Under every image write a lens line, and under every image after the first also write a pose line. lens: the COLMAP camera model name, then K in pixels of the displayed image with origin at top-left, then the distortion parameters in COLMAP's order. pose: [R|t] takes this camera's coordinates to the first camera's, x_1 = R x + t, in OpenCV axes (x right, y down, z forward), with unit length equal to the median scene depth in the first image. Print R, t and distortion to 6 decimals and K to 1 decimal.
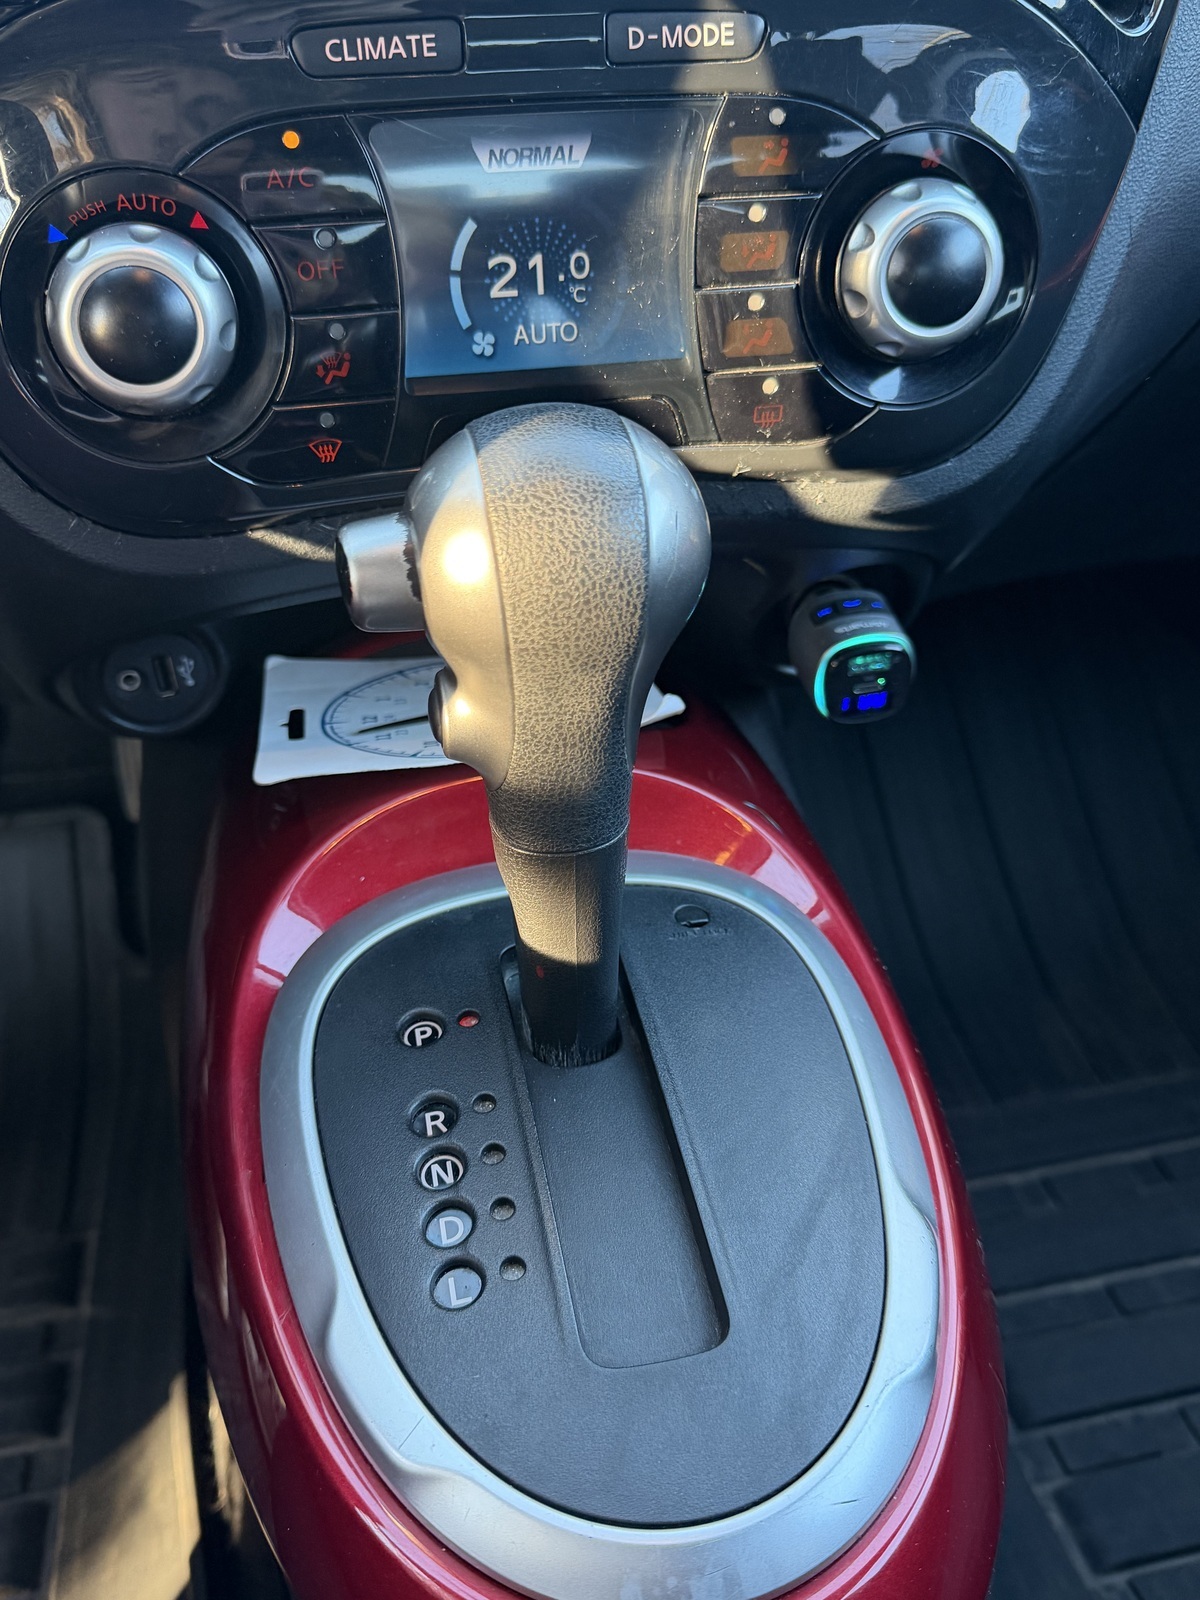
lens RADIAL K [[1281.3, 0, 600.0], [0, 1281.3, 800.0], [0, 0, 1]] dist [0.098478, -0.218900]
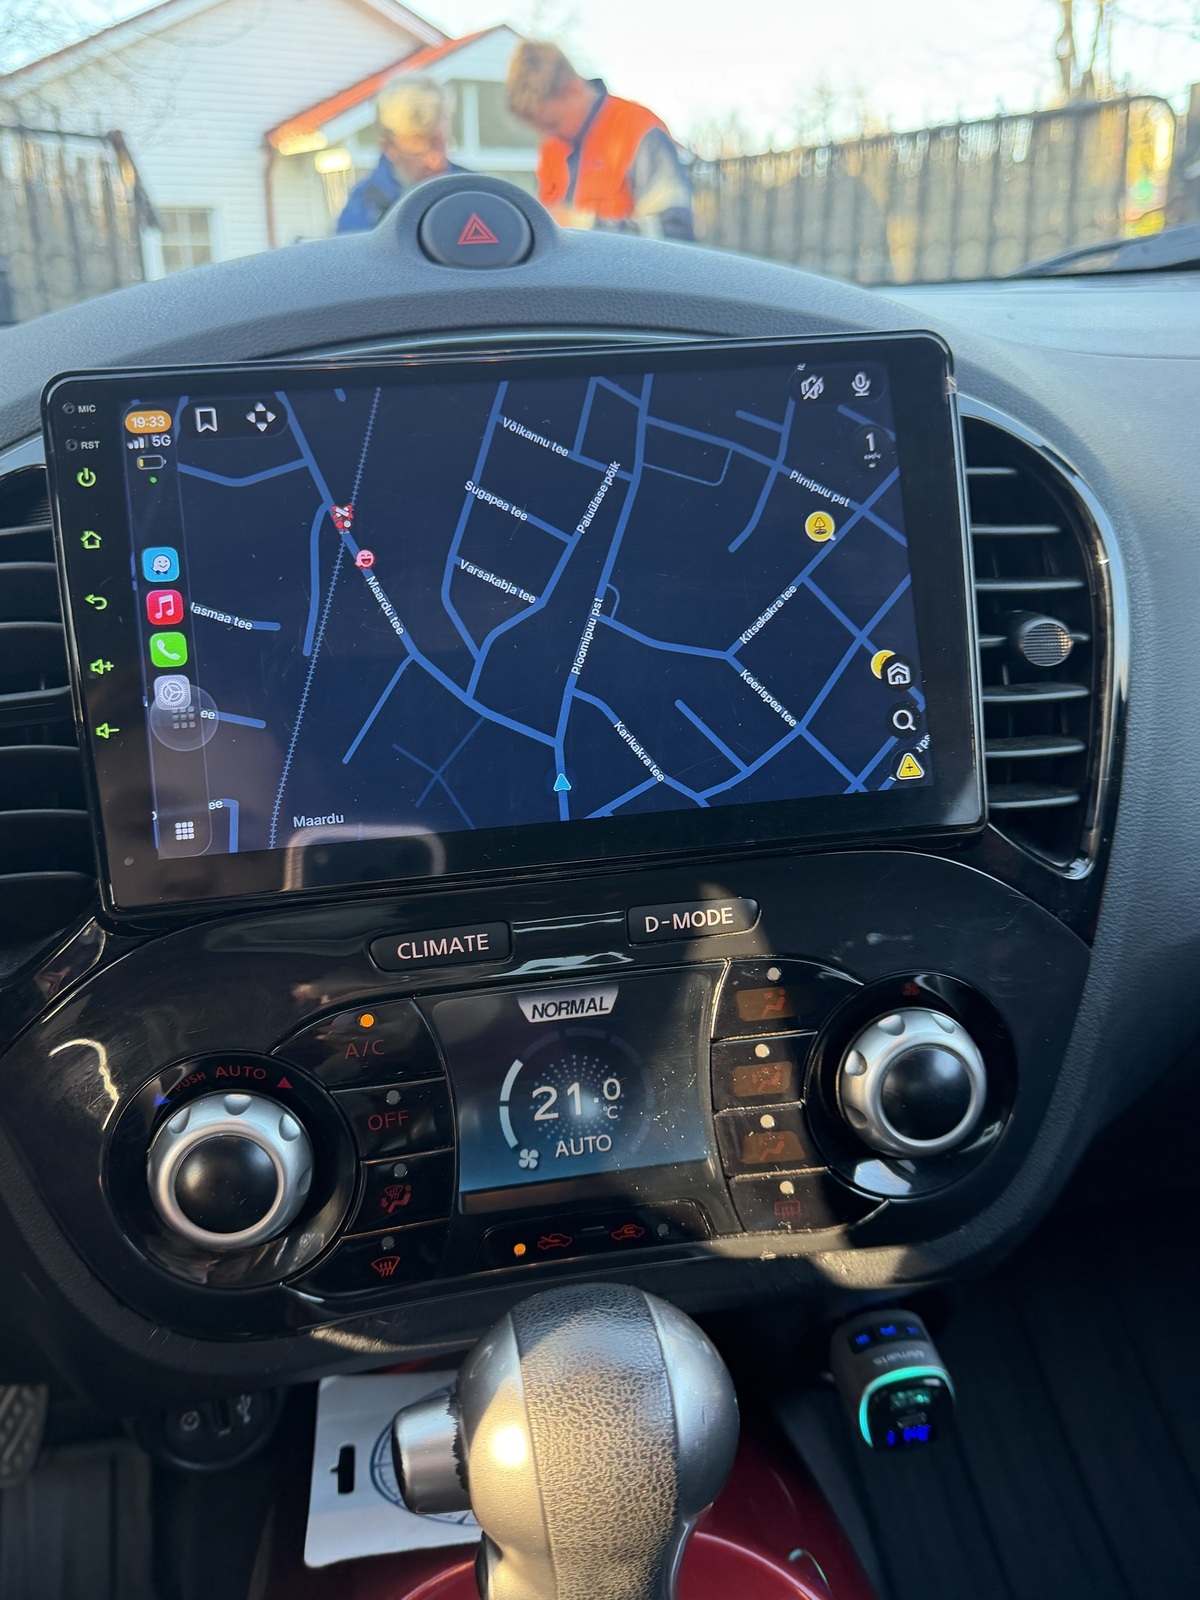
lens RADIAL K [[1281.3, 0, 600.0], [0, 1281.3, 800.0], [0, 0, 1]] dist [0.098478, -0.218900]
pose [[0.998694, -0.037006, -0.035213, 0.024146], [0.022596, 0.938269, -0.345169, -0.263732], [0.045813, 0.343922, 0.937880, -0.165915]]
